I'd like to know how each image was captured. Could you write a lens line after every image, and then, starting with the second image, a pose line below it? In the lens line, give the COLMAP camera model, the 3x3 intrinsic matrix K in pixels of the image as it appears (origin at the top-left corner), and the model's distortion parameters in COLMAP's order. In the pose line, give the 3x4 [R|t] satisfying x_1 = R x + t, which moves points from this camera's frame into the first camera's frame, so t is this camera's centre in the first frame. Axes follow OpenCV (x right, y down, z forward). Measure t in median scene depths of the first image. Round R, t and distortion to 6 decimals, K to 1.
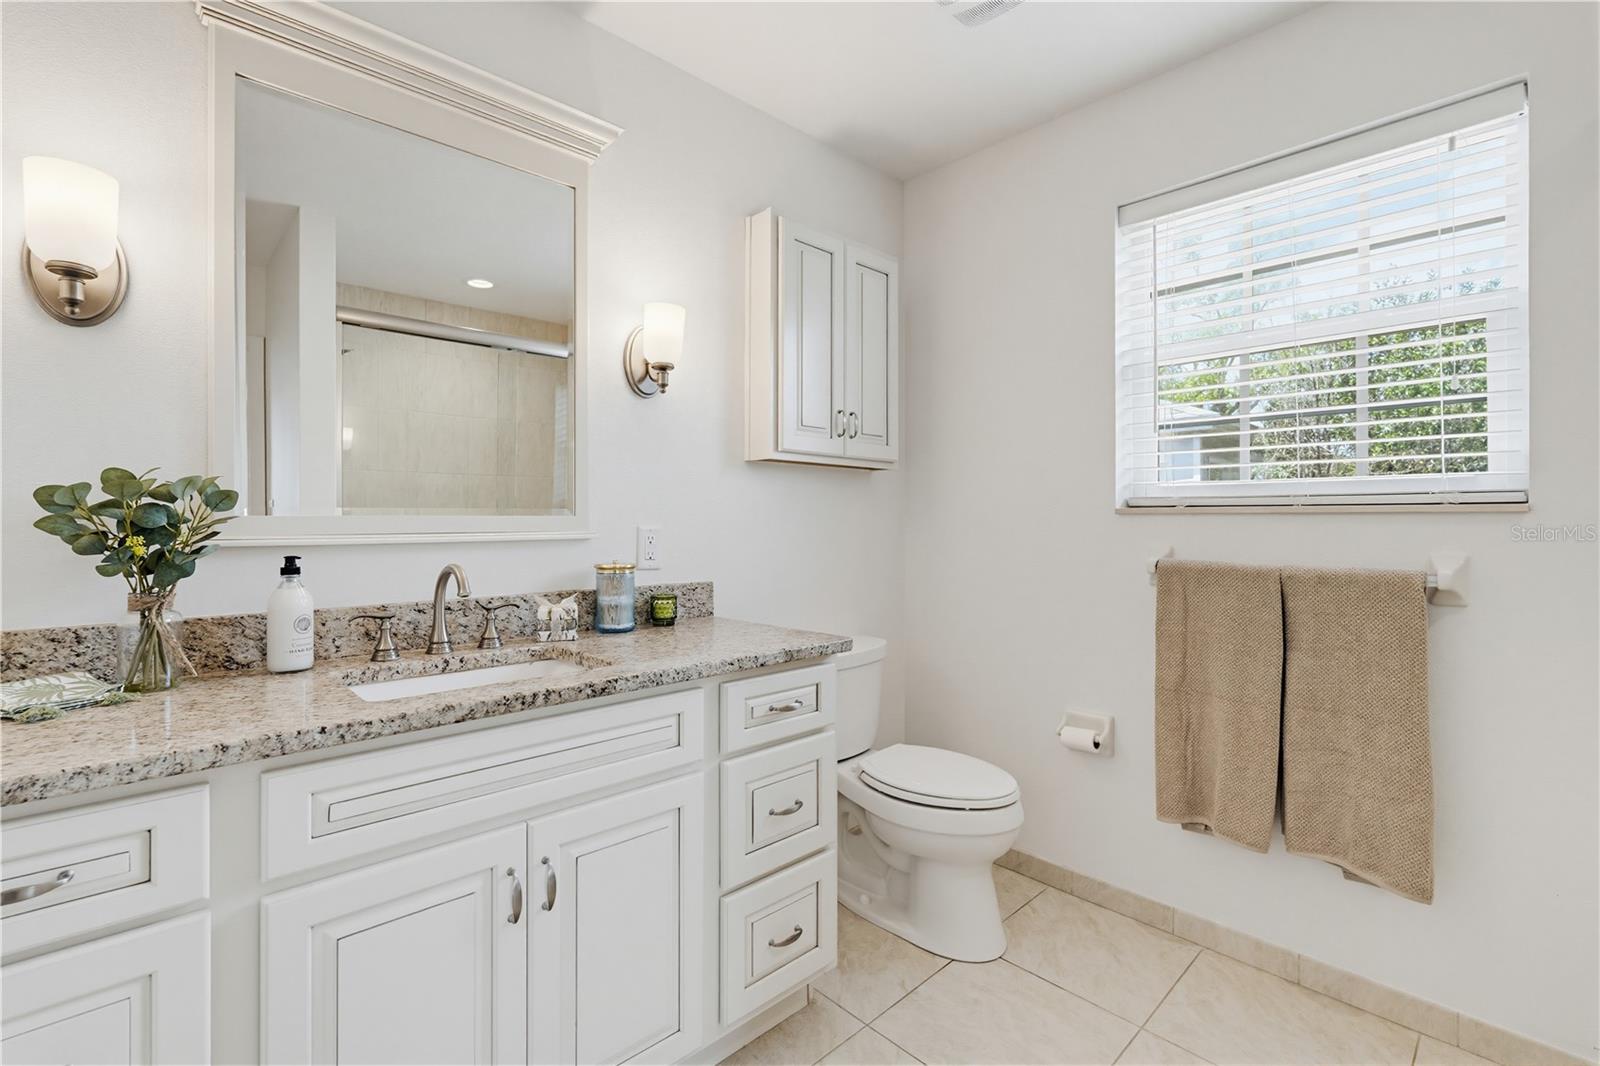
lens RADIAL K [[714.5, 0, 800.1], [0, 714.5, 526.8], [0, 0, 1]] dist [-0.003036, -0.000262]
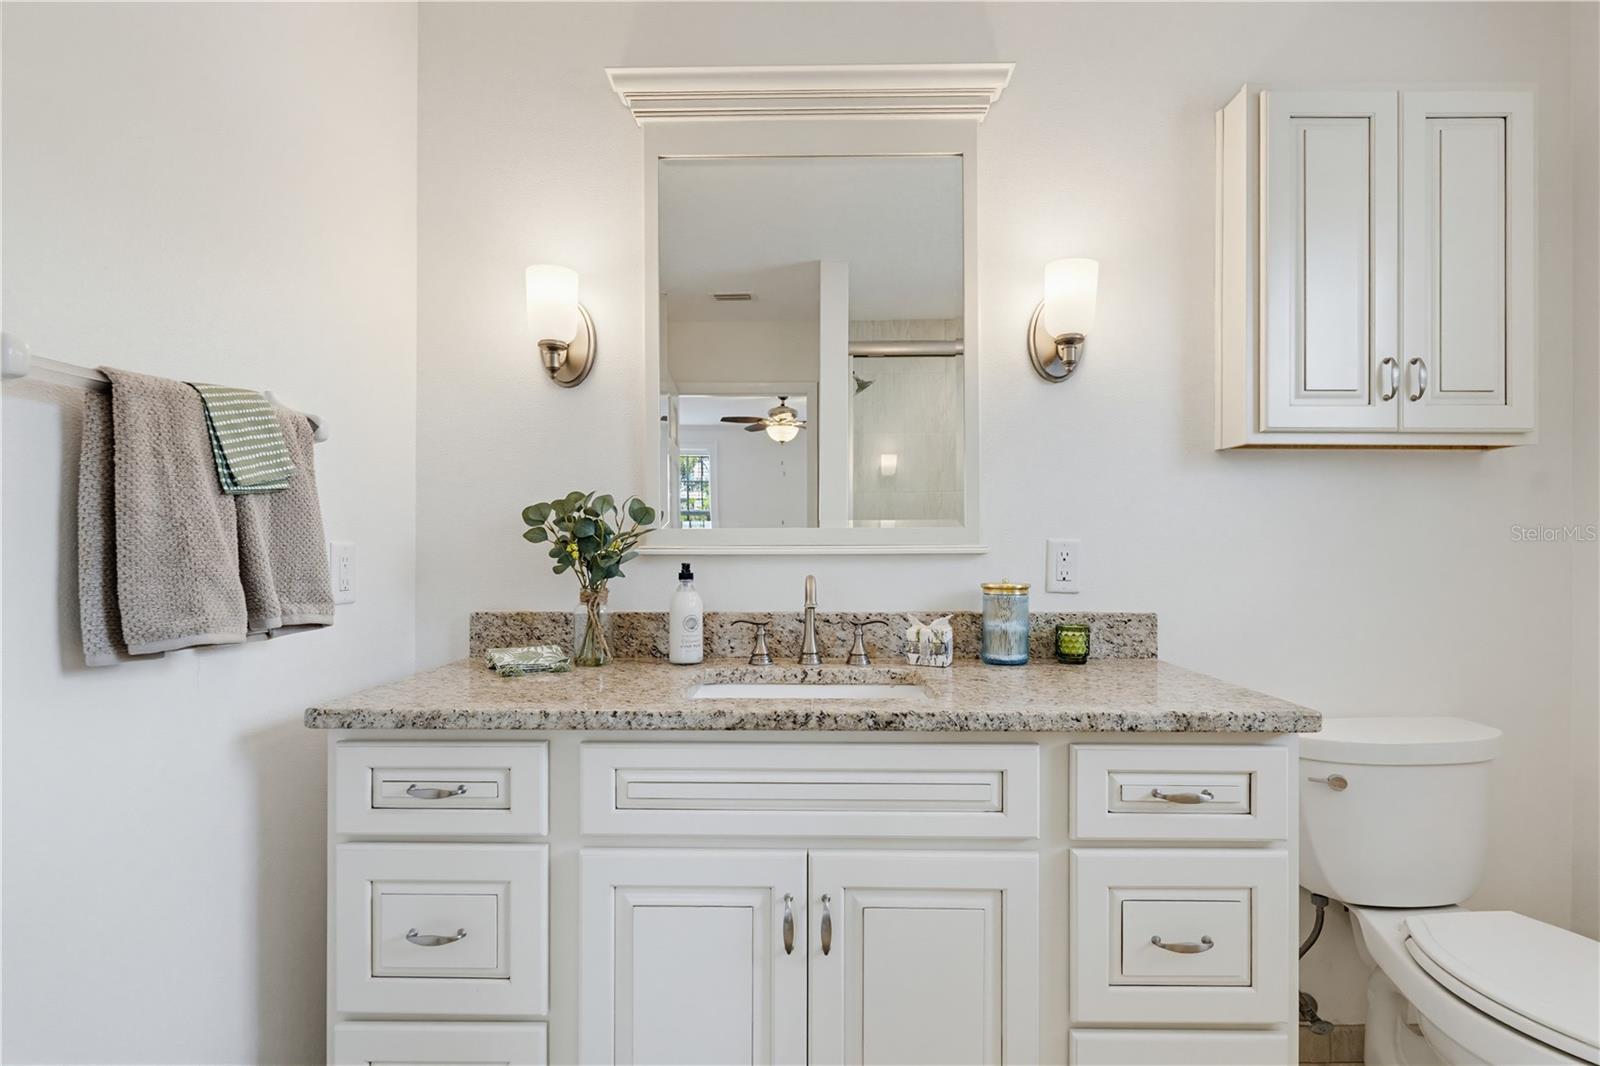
lens RADIAL K [[773.5, 0, 792.0], [0, 773.5, 548.2], [0, 0, 1]] dist [0.000679, -0.002031]
pose [[0.714291, 0.004383, -0.699835, 0.249177], [-0.005560, 0.999984, 0.000587, 0.013864], [0.699827, 0.003472, 0.714304, 0.210803]]
